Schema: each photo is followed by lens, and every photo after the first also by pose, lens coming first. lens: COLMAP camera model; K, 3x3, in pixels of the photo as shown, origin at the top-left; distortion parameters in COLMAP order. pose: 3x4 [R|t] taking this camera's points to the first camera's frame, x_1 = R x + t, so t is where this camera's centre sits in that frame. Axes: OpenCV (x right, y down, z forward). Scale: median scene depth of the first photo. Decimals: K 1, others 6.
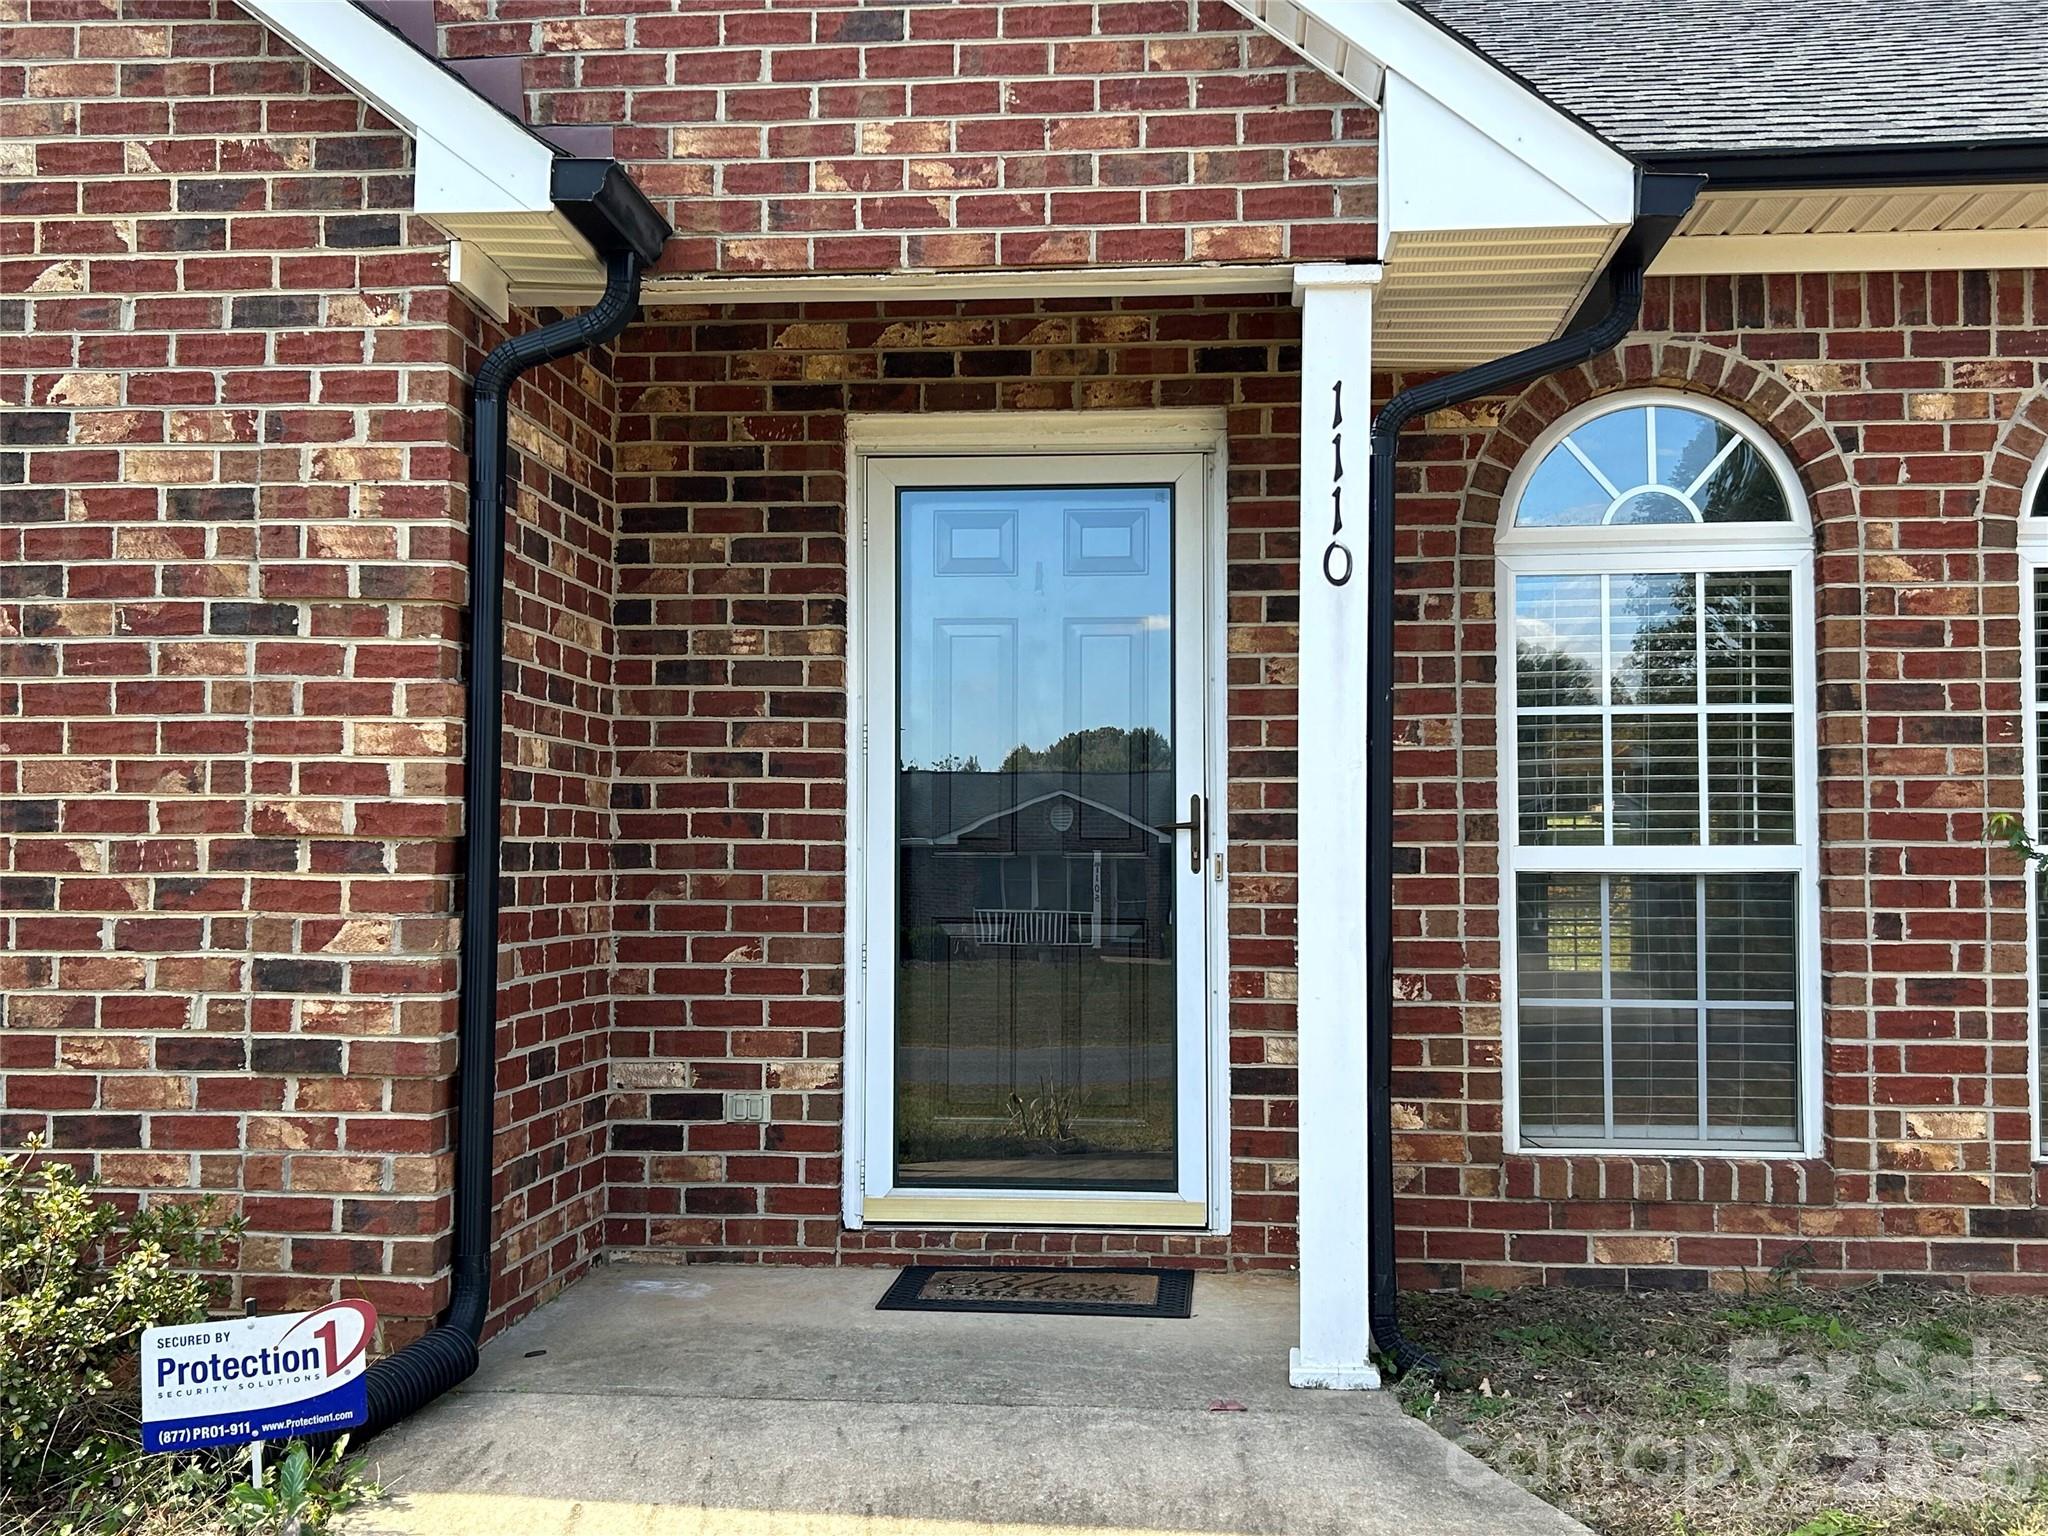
lens RADIAL K [[2067.3, 0, 1021.4], [0, 2067.3, 766.4], [0, 0, 1]] dist [0.016102, 0.000000]
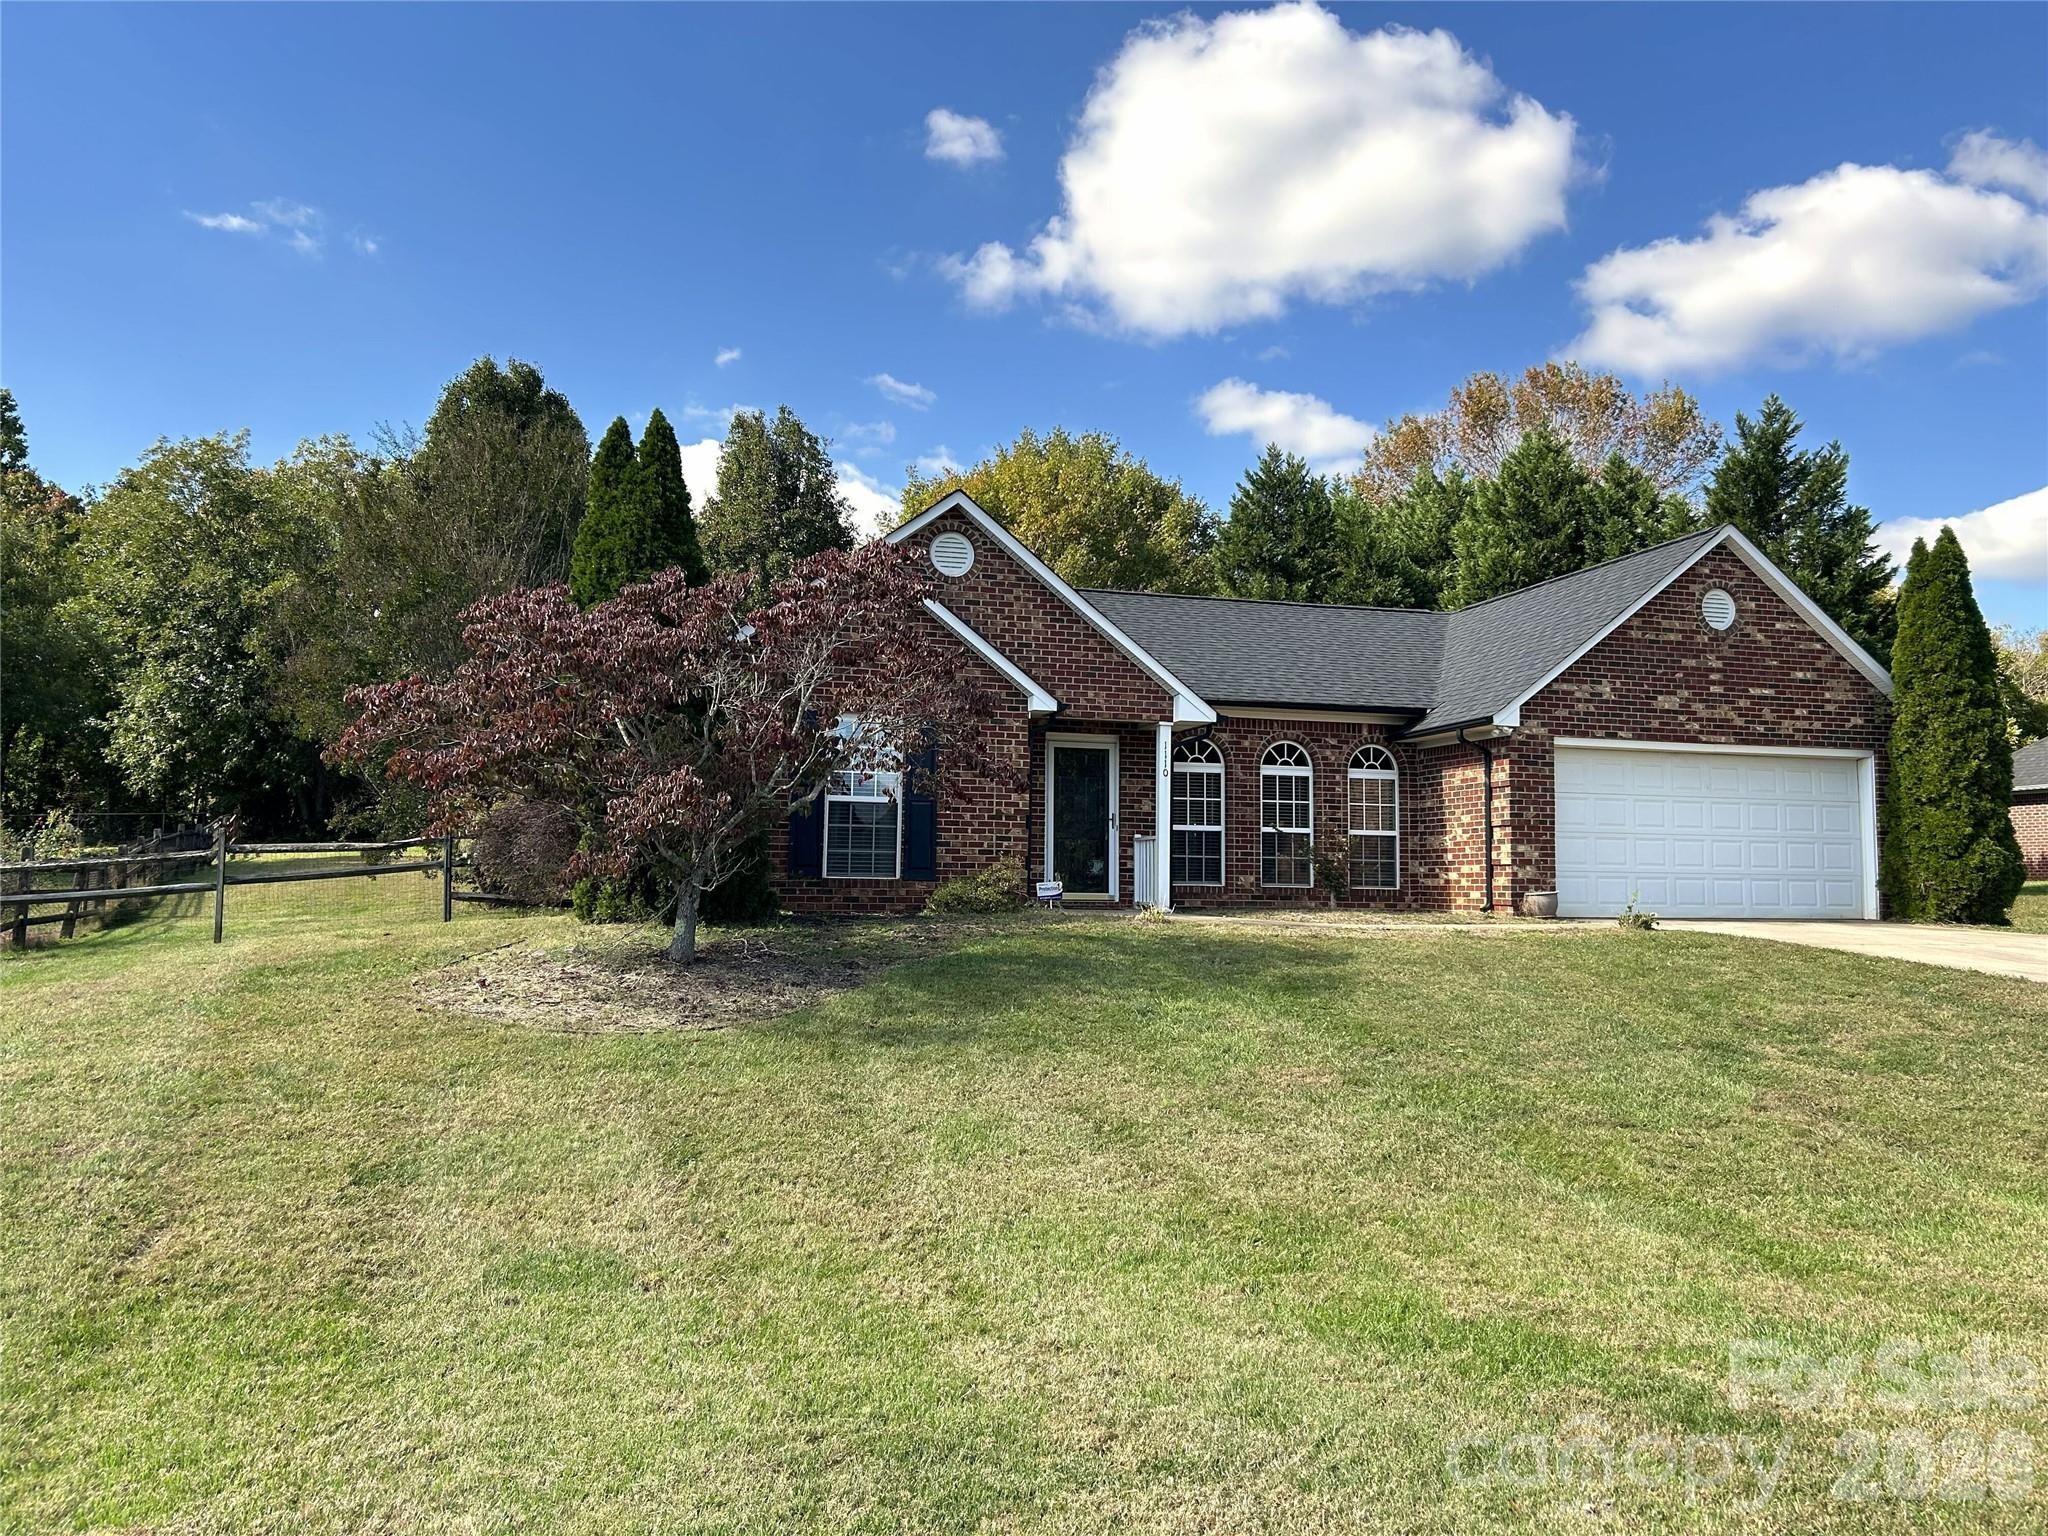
lens RADIAL K [[1523.7, 0, 1025.7], [0, 1523.7, 767.9], [0, 0, 1]] dist [0.059205, -0.061274]
pose [[0.928388, 0.034285, 0.370026, -1.795530], [-0.015720, 0.998467, -0.053074, 0.125068], [-0.371279, 0.043457, 0.927504, -2.834865]]
